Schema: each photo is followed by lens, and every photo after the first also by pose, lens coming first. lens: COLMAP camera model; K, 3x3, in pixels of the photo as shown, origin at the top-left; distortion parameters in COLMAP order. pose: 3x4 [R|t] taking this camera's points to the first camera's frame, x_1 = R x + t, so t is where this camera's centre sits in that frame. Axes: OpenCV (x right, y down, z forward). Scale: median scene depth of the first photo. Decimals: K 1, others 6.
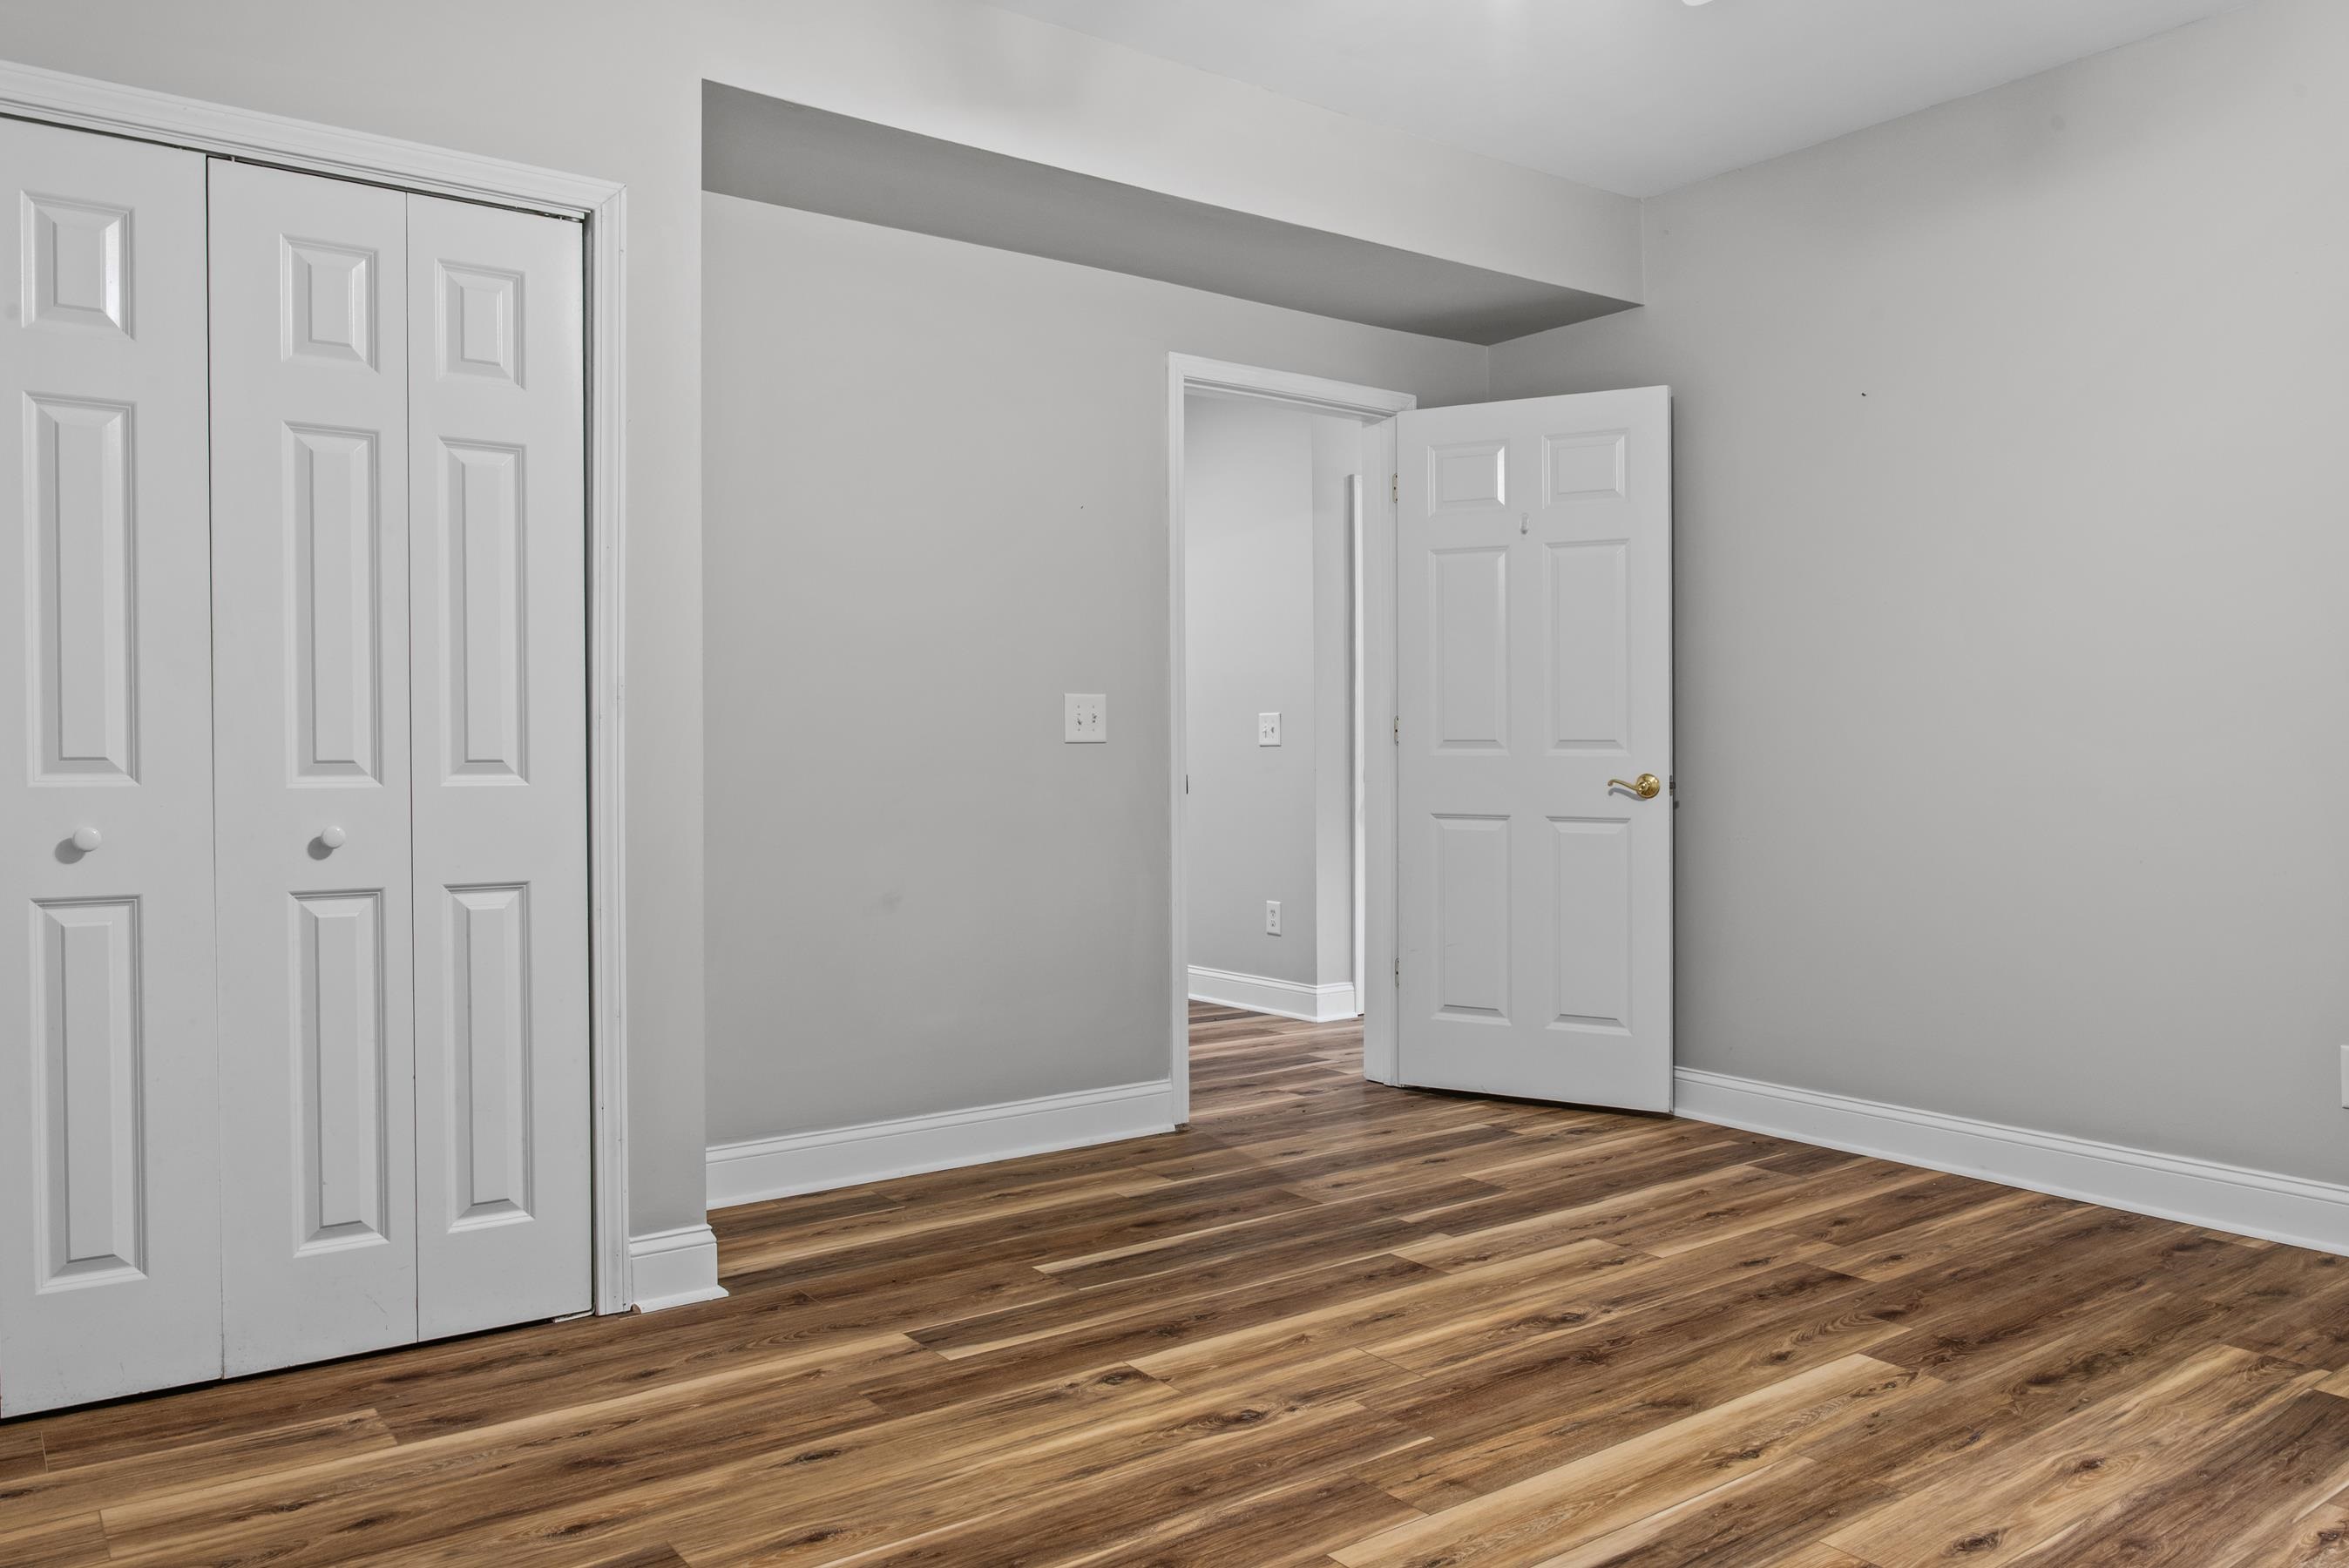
lens RADIAL K [[1737.2, 0, 1162.3], [0, 1737.2, 775.2], [0, 0, 1]] dist [-0.015668, 0.002868]
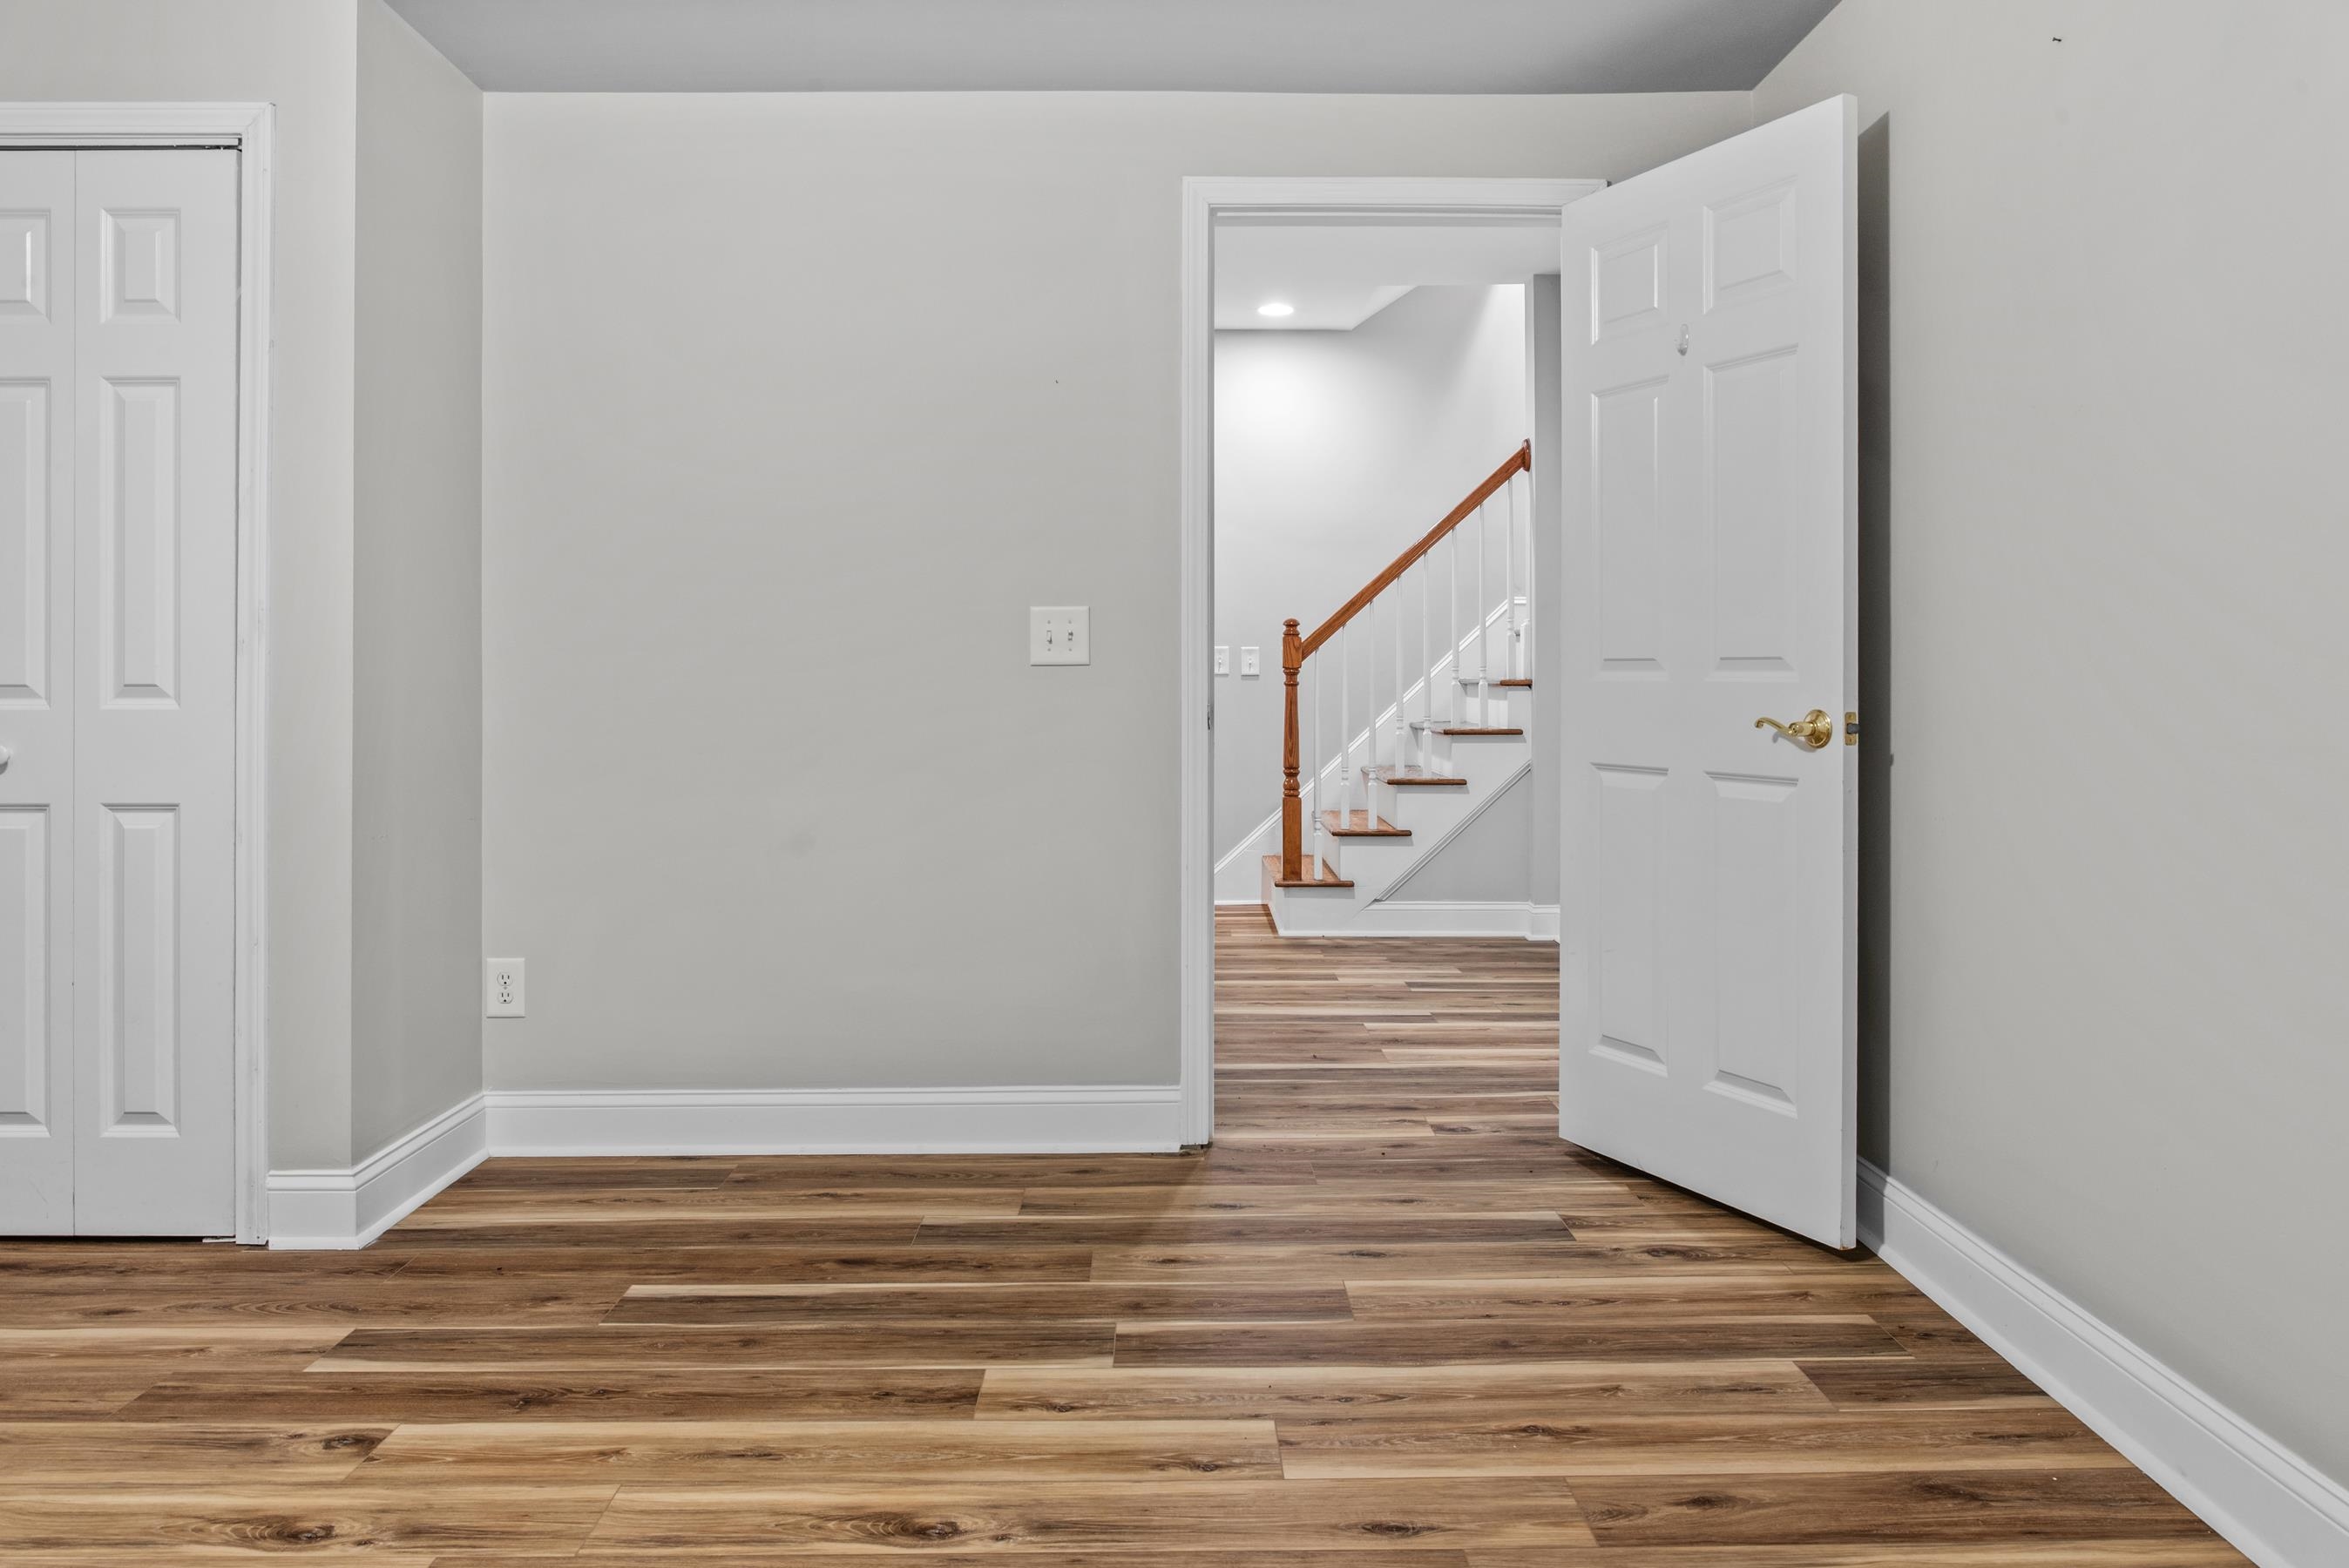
lens RADIAL K [[1737.2, 0, 1170.3], [0, 1737.2, 695.8], [0, 0, 1]] dist [-0.015668, 0.002868]
pose [[0.804100, 0.003935, -0.594481, 0.645014], [-0.006752, 0.999974, -0.002513, -0.003380], [0.594456, 0.006034, 0.804106, 0.482606]]
